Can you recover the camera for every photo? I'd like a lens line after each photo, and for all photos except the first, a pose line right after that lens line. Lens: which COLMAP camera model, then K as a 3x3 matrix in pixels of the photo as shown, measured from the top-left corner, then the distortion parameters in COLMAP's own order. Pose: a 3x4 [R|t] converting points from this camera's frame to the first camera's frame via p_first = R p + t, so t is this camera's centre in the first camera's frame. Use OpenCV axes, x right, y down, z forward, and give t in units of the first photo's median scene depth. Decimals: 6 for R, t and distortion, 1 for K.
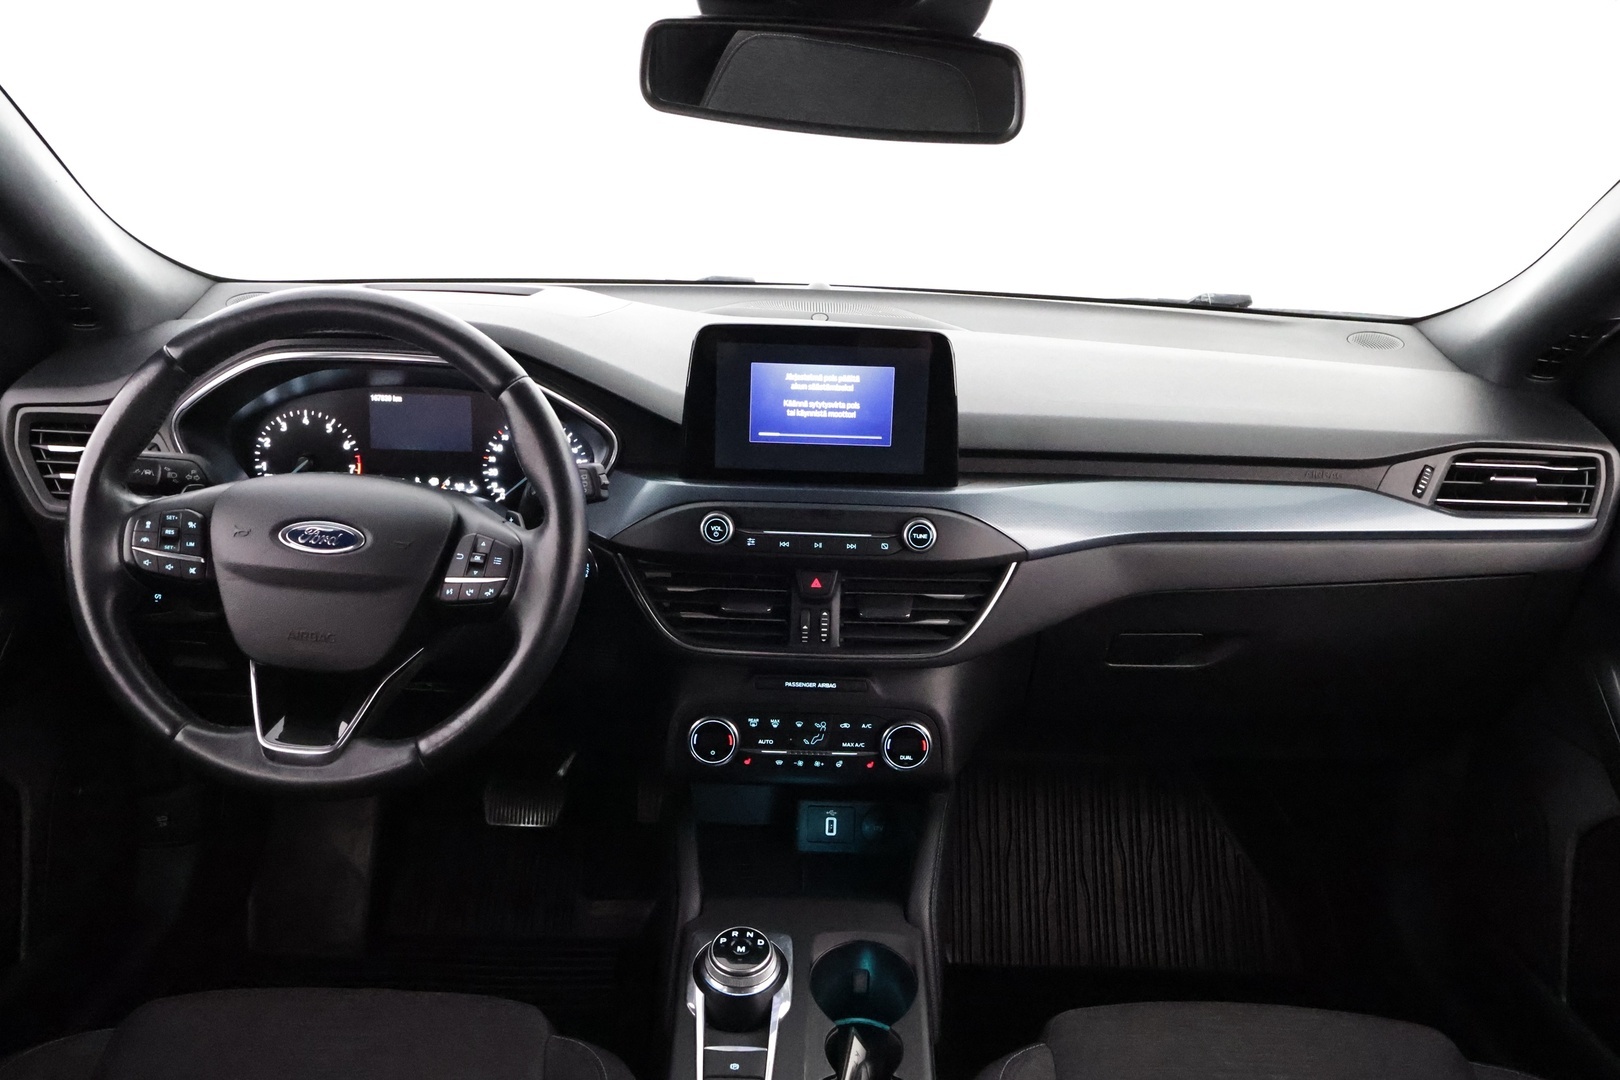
lens RADIAL K [[1330.9, 0, 810.0], [0, 1330.9, 540.0], [0, 0, 1]] dist [-0.000076, 0.001412]
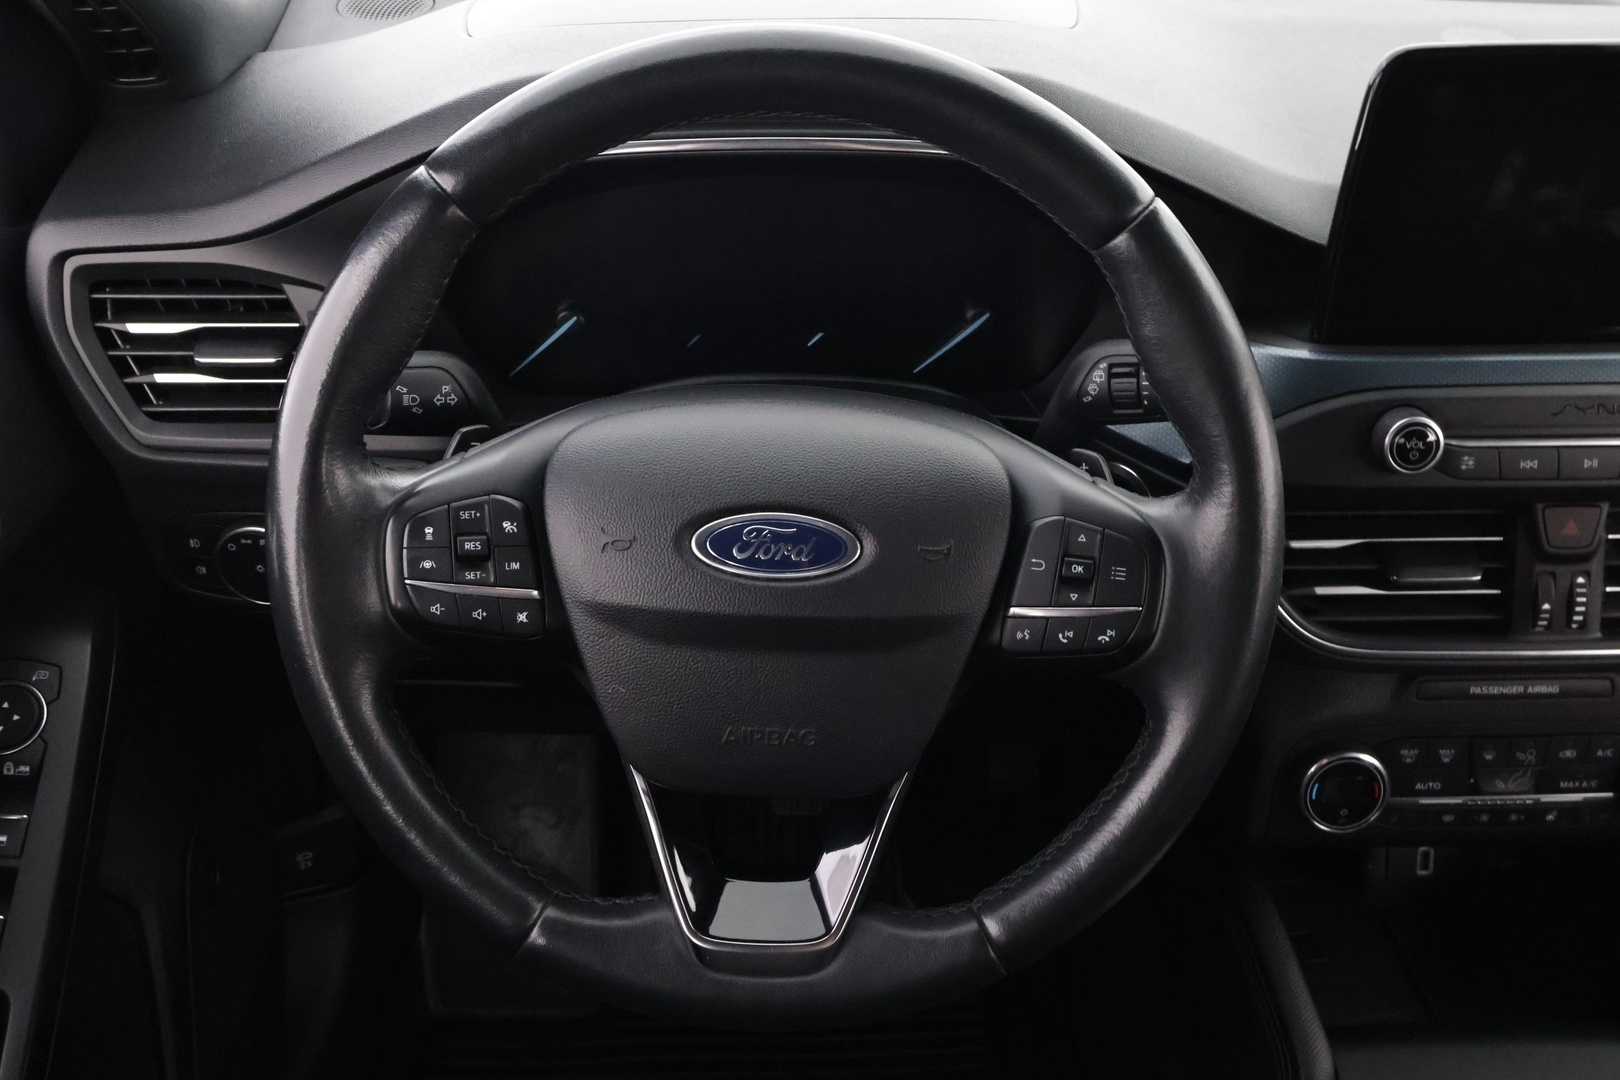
lens RADIAL K [[1663.7, 0, 810.0], [0, 1663.7, 540.0], [0, 0, 1]] dist [-0.015647, 0.020530]
pose [[0.999100, -0.041632, -0.008167, -0.301641], [0.042424, 0.978502, 0.201829, -0.113310], [-0.000411, -0.201994, 0.979387, 0.329966]]
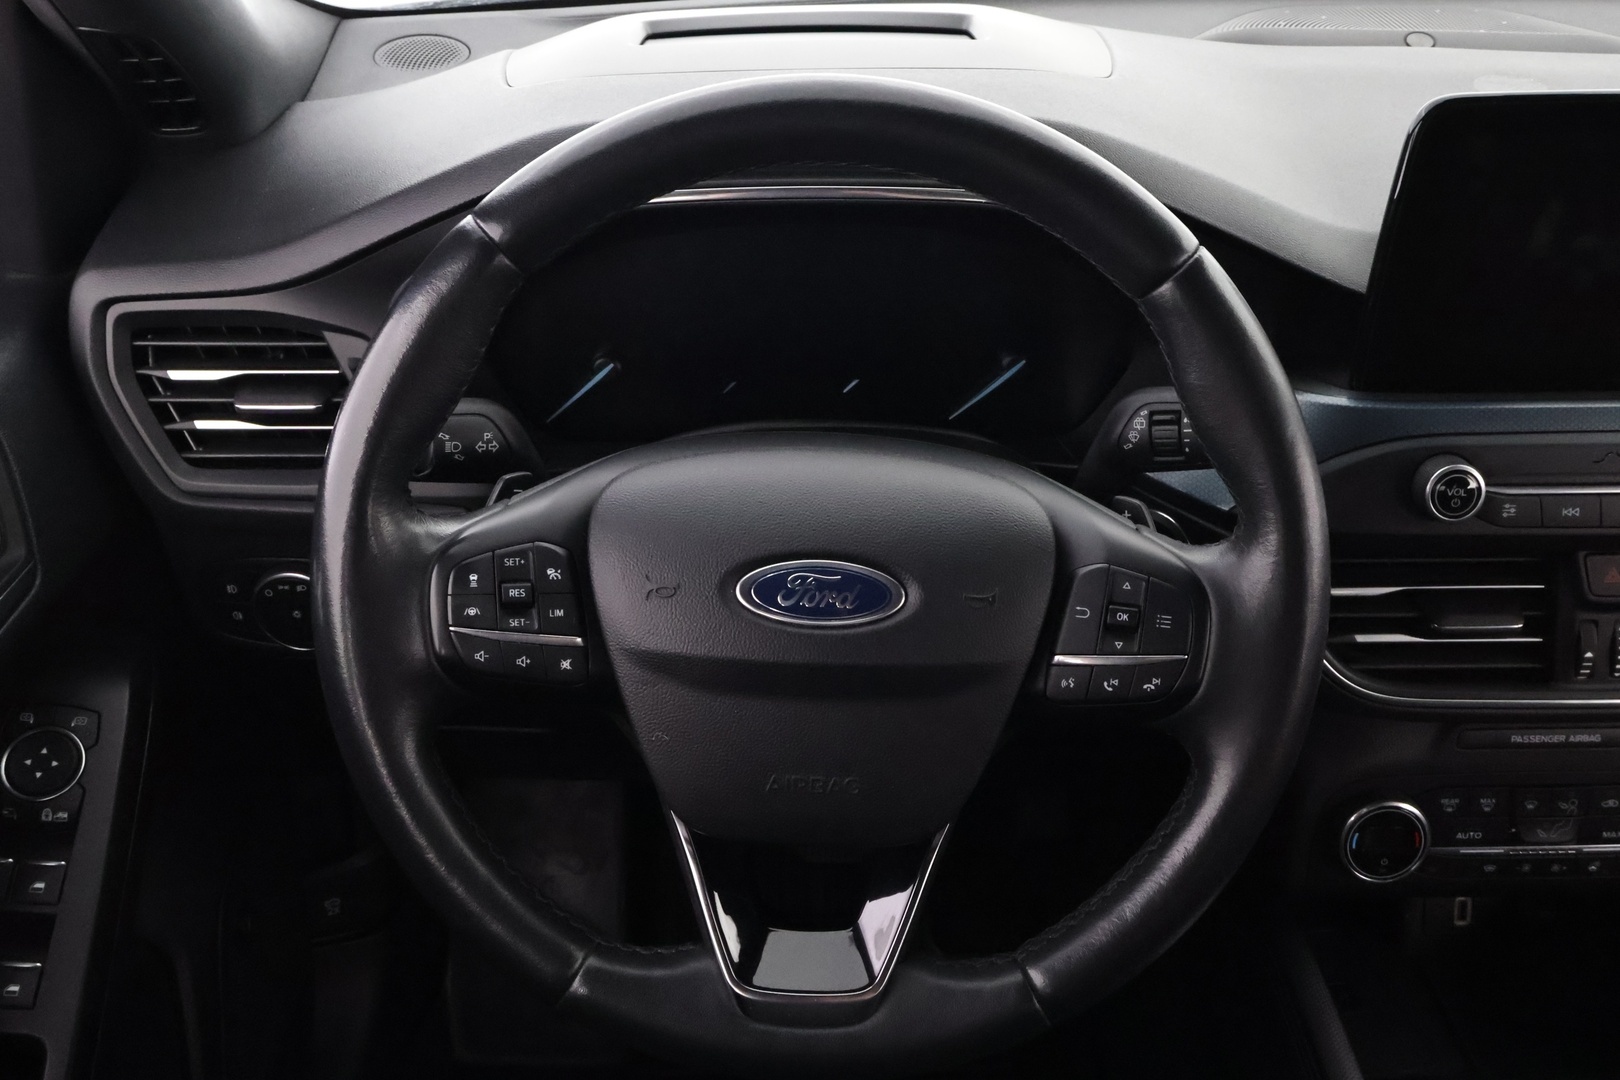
lens RADIAL K [[1663.7, 0, 810.0], [0, 1663.7, 540.0], [0, 0, 1]] dist [-0.015647, 0.020530]
pose [[0.999058, -0.040696, -0.015049, -0.311891], [0.042706, 0.983605, 0.175206, -0.114562], [0.007672, -0.175683, 0.984417, 0.330672]]
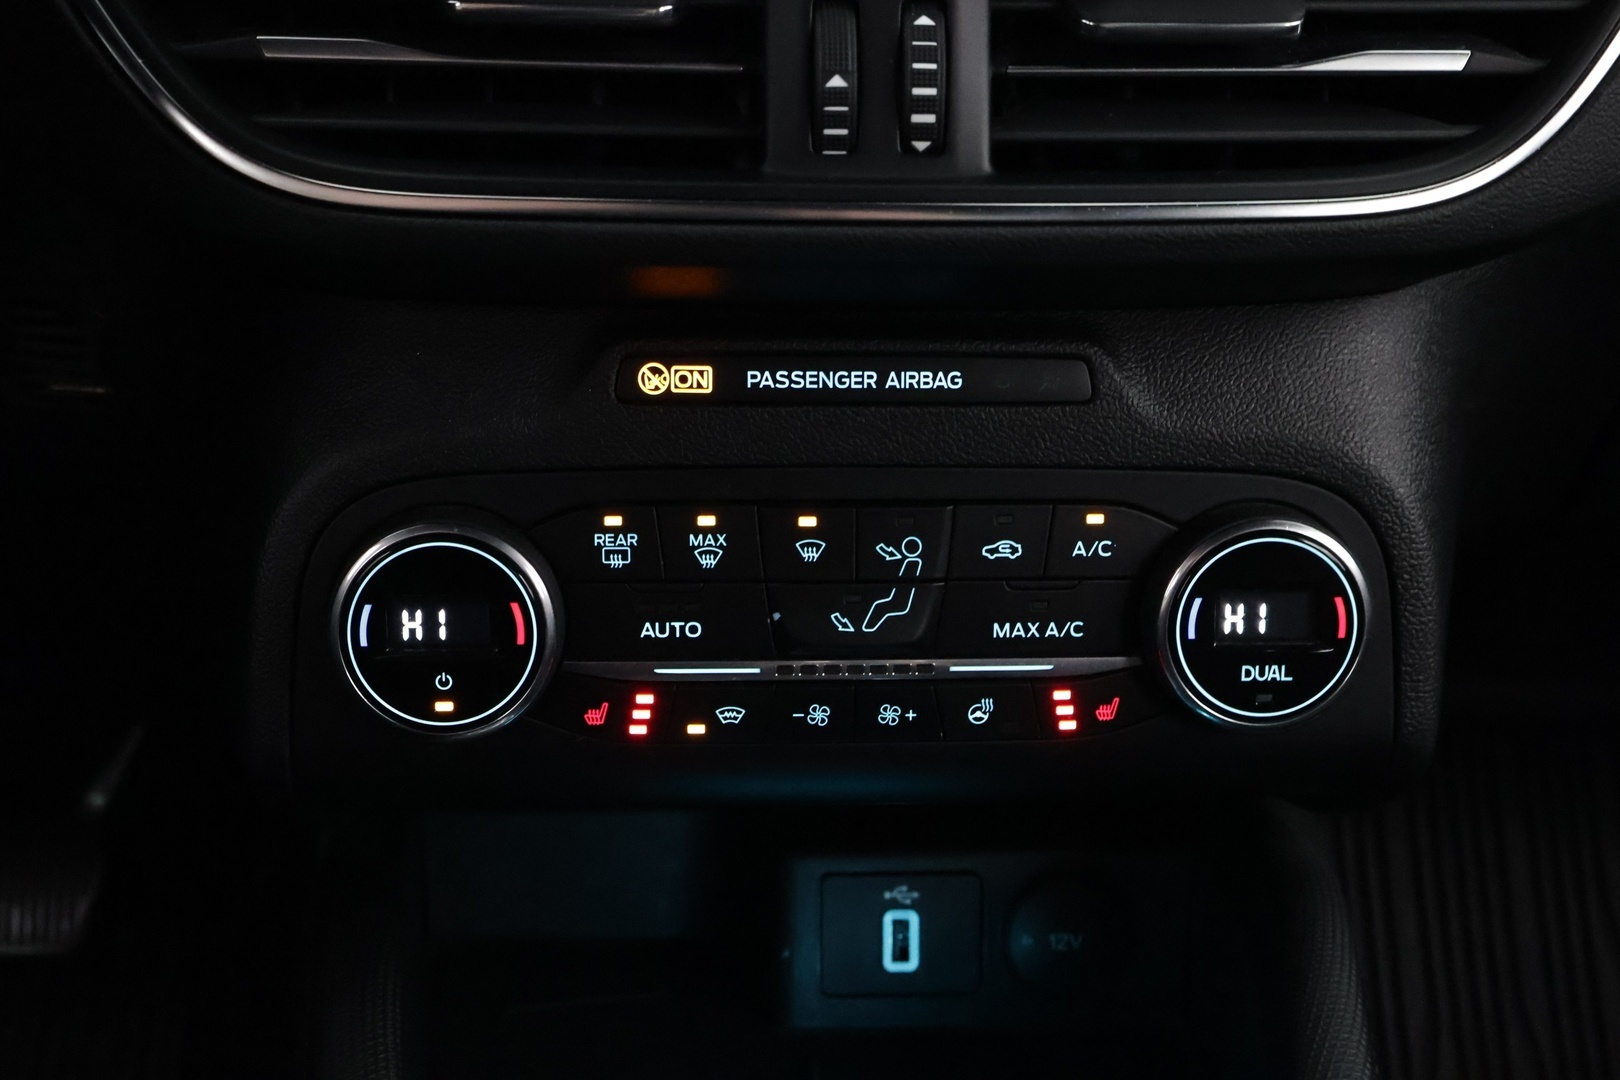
lens RADIAL K [[1963.4, 0, 810.0], [0, 1963.4, 540.0], [0, 0, 1]] dist [0.118119, 0.019023]
pose [[0.998296, -0.034775, 0.046858, -0.025411], [0.032354, 0.998150, 0.051468, 0.122950], [-0.048562, -0.049864, 0.997575, 0.675062]]
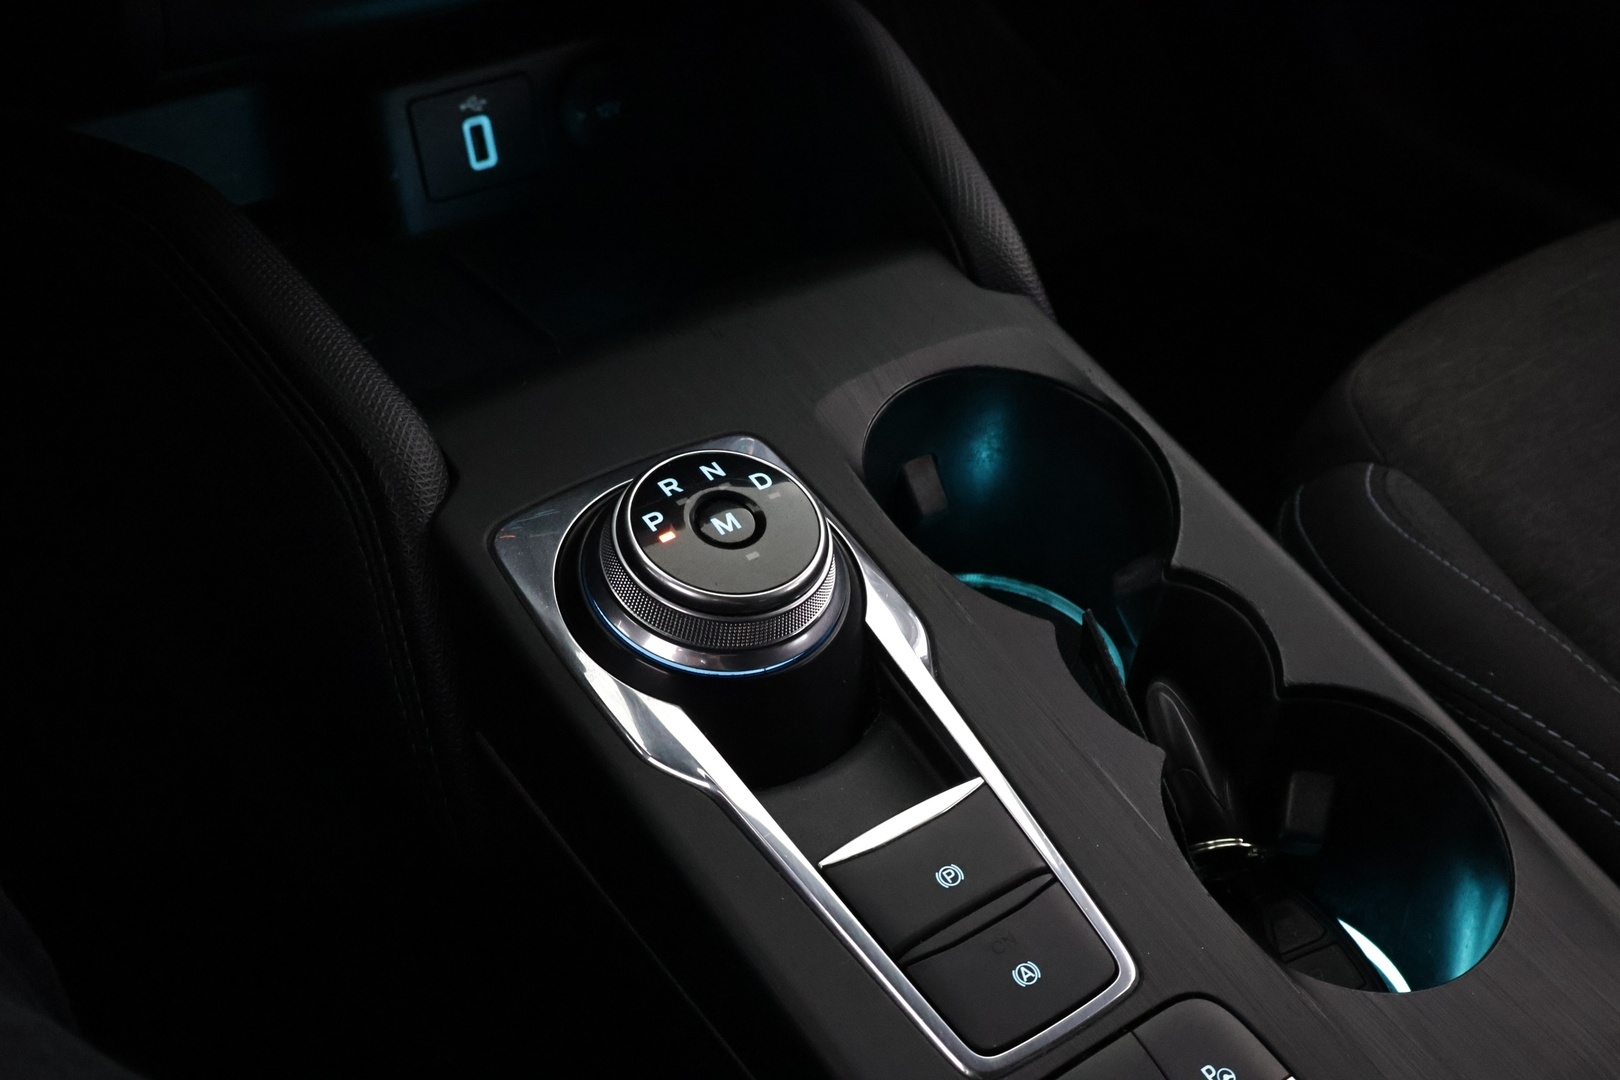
lens RADIAL K [[1963.4, 0, 810.0], [0, 1963.4, 540.0], [0, 0, 1]] dist [0.118119, 0.019023]
pose [[0.800879, -0.366829, 0.473318, -0.237903], [0.147532, 0.886914, 0.437741, 0.108073], [-0.580369, -0.280748, 0.764430, 0.610606]]
